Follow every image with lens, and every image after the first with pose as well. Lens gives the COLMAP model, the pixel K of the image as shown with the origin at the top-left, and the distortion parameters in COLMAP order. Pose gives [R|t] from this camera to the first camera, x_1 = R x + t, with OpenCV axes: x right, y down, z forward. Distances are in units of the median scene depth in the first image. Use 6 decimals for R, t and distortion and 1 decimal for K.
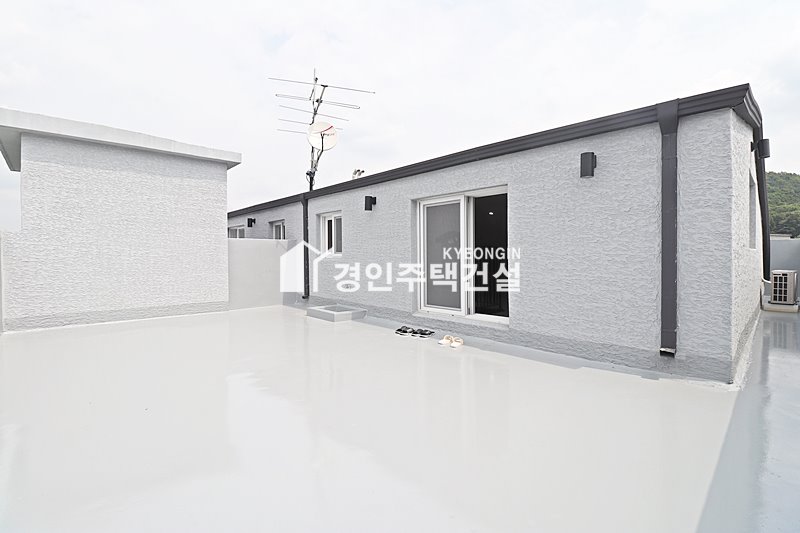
lens RADIAL K [[374.2, 0, 396.0], [0, 374.2, 260.0], [0, 0, 1]] dist [-0.010620, -0.000834]
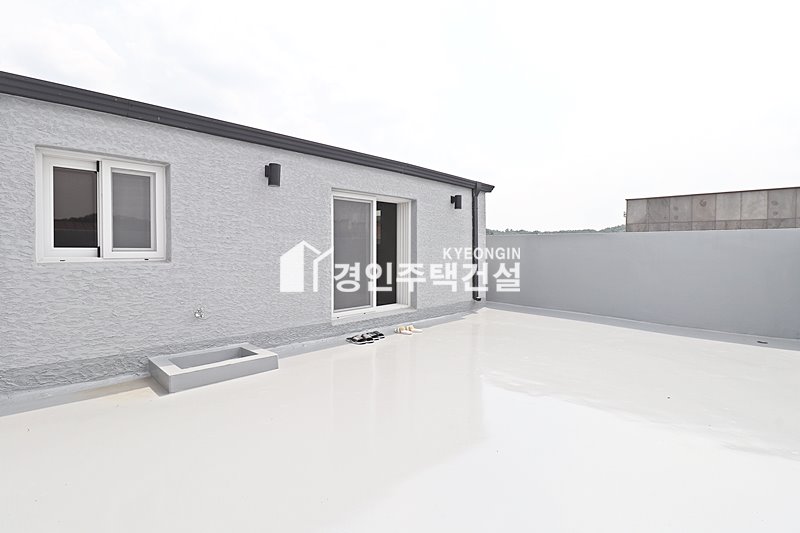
lens RADIAL K [[374.2, 0, 395.8], [0, 374.2, 264.3], [0, 0, 1]] dist [-0.010620, -0.000834]
pose [[-0.042988, -0.028043, 0.998682, -0.873975], [0.016327, 0.999453, 0.028768, -0.013376], [-0.998942, 0.017542, -0.042507, 0.974888]]
